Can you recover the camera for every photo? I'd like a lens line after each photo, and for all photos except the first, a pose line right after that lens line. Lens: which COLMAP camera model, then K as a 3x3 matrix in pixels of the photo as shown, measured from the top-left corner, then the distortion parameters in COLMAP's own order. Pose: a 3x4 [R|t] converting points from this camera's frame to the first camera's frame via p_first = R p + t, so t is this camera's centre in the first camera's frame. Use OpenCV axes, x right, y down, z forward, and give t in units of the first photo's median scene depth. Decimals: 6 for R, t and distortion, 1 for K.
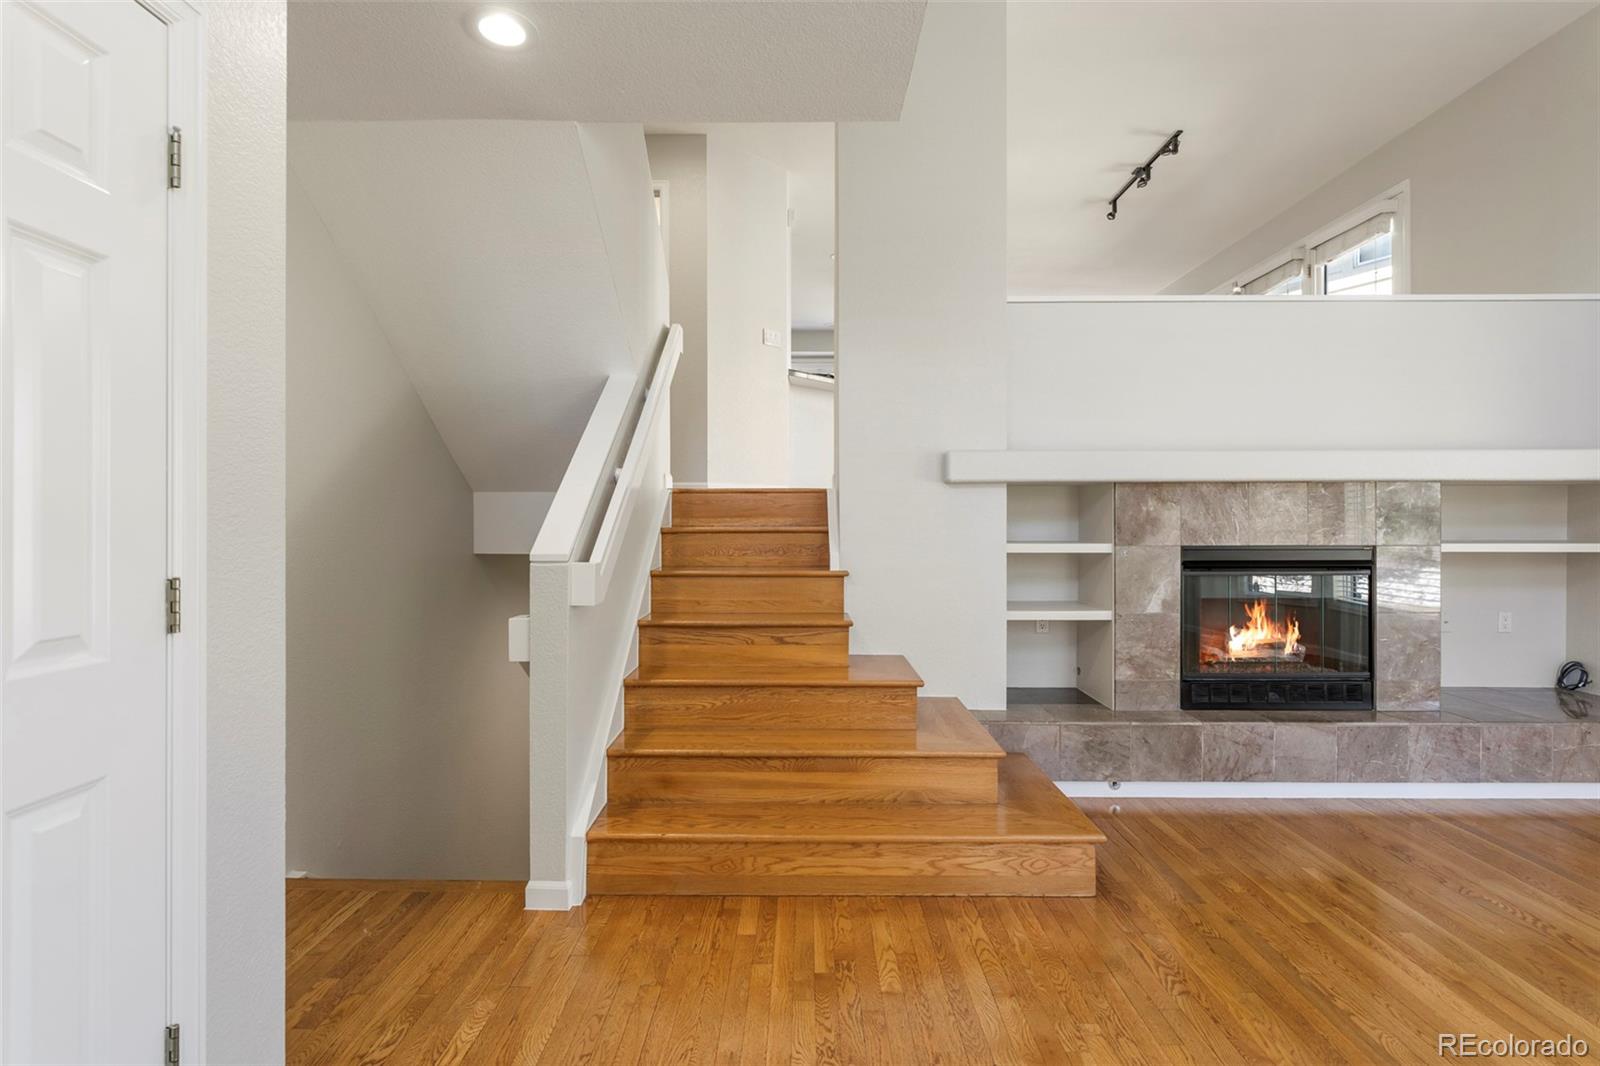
lens RADIAL K [[757.6, 0, 796.8], [0, 757.6, 523.3], [0, 0, 1]] dist [0.000029, -0.000007]
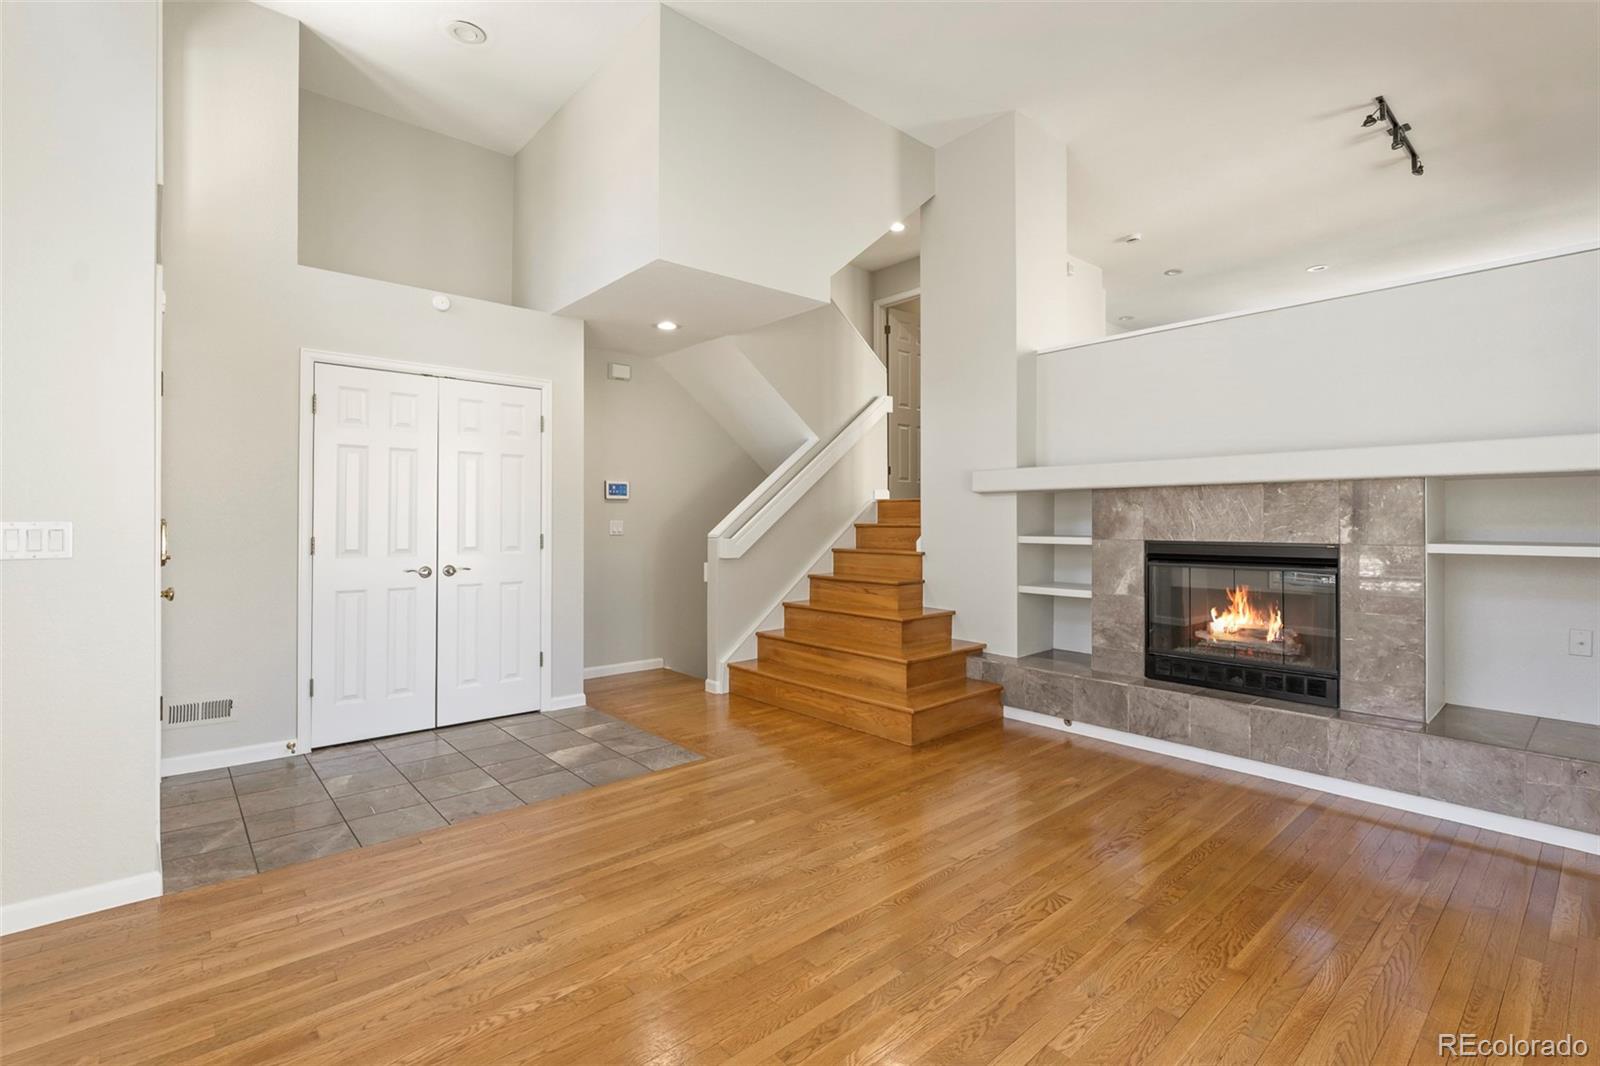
lens RADIAL K [[731.8, 0, 795.8], [0, 731.8, 520.4], [0, 0, 1]] dist [-0.003329, 0.000205]
pose [[0.664434, 0.000911, -0.747347, 1.008454], [-0.001632, 0.999999, -0.000232, -0.000561], [0.747345, 0.001373, 0.664434, -0.178345]]
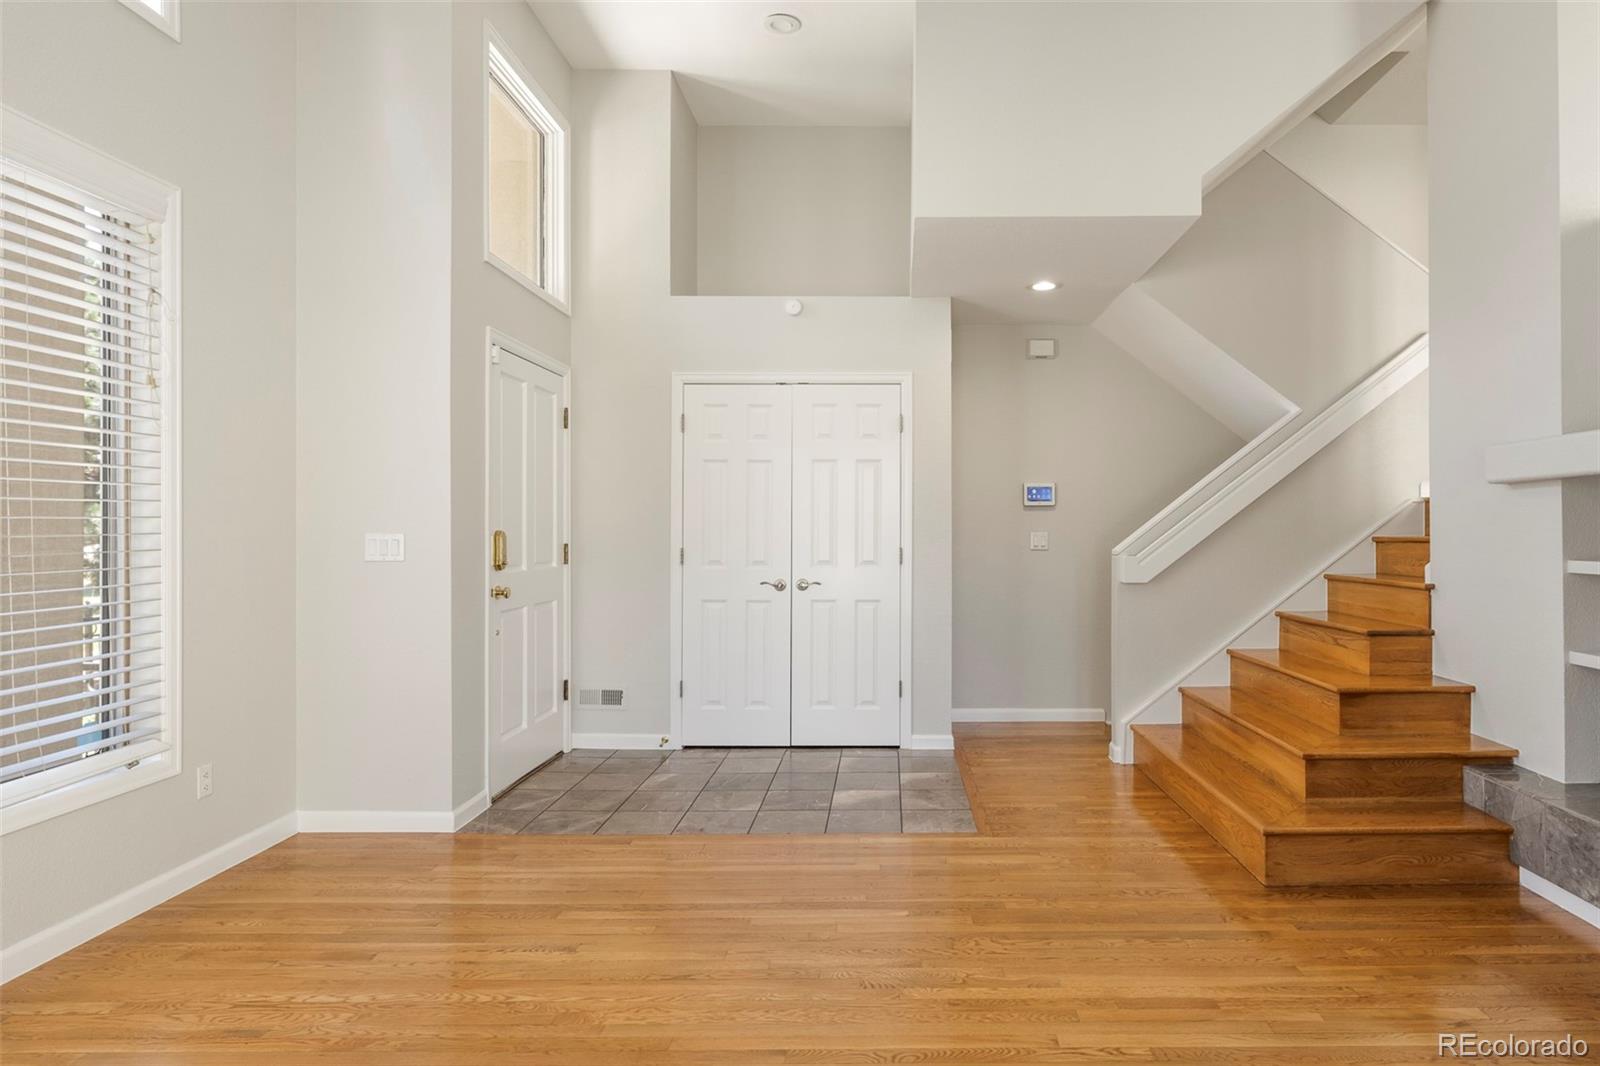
lens RADIAL K [[916.5, 0, 891.6], [0, 916.5, 528.3], [0, 0, 1]] dist [-0.002483, 0.000767]
pose [[0.012165, -0.003258, -0.999921, 1.182744], [-0.000274, 0.999995, -0.003261, -0.001373], [0.999926, 0.000314, 0.012164, 0.329848]]
